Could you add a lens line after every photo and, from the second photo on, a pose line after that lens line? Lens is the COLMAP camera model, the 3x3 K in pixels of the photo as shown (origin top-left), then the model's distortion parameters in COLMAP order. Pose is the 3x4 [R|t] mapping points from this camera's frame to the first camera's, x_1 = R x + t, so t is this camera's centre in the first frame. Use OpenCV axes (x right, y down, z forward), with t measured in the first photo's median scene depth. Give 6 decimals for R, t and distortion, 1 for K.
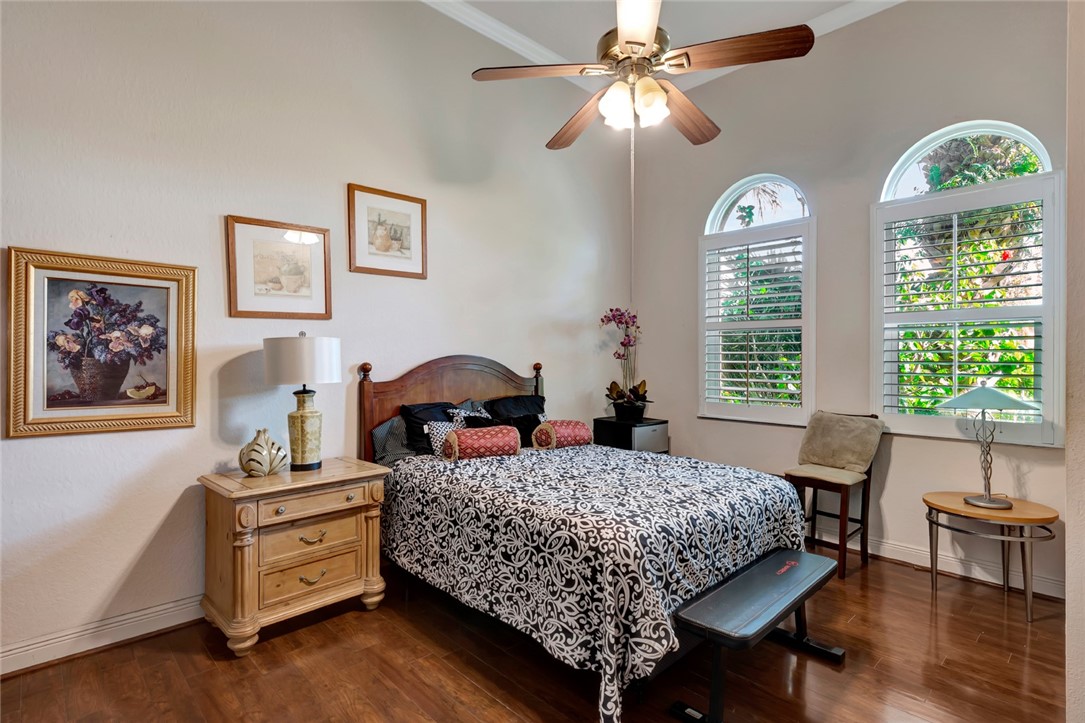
lens RADIAL K [[543.0, 0, 541.0], [0, 543.0, 357.5], [0, 0, 1]] dist [0.029586, -0.000428]
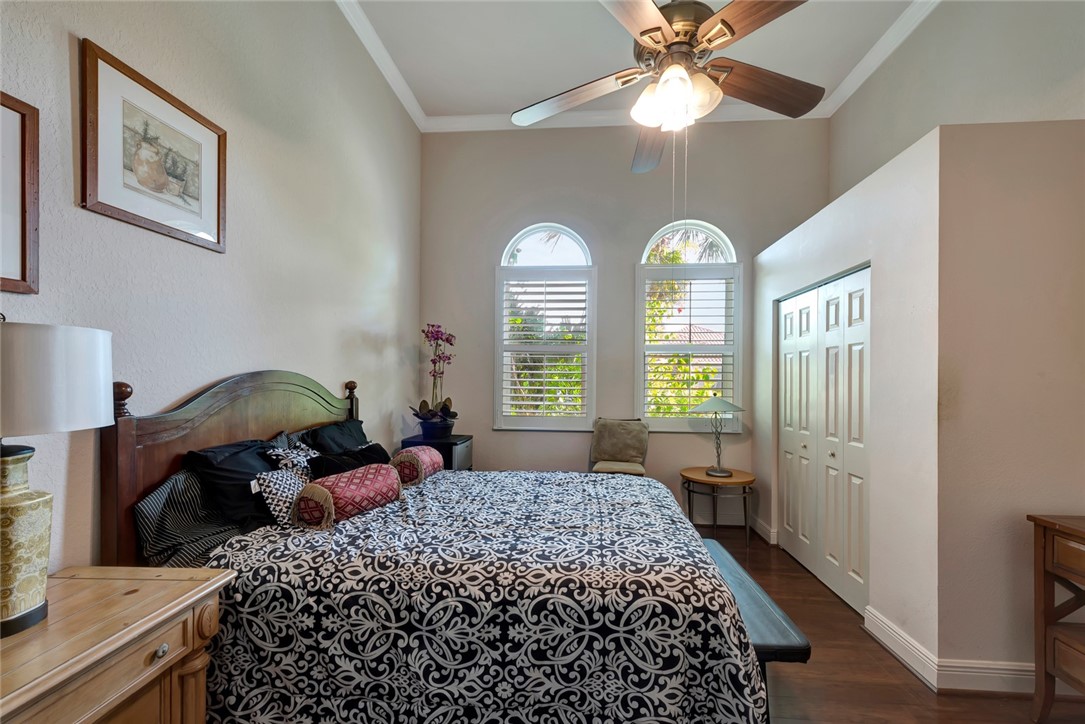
lens RADIAL K [[432.0, 0, 547.1], [0, 432.0, 372.9], [0, 0, 1]] dist [0.008042, -0.000695]
pose [[0.738269, 0.009067, 0.674446, -0.369601], [-0.004989, 0.999956, -0.007981, 0.001284], [-0.674488, 0.002527, 0.738281, 0.481818]]
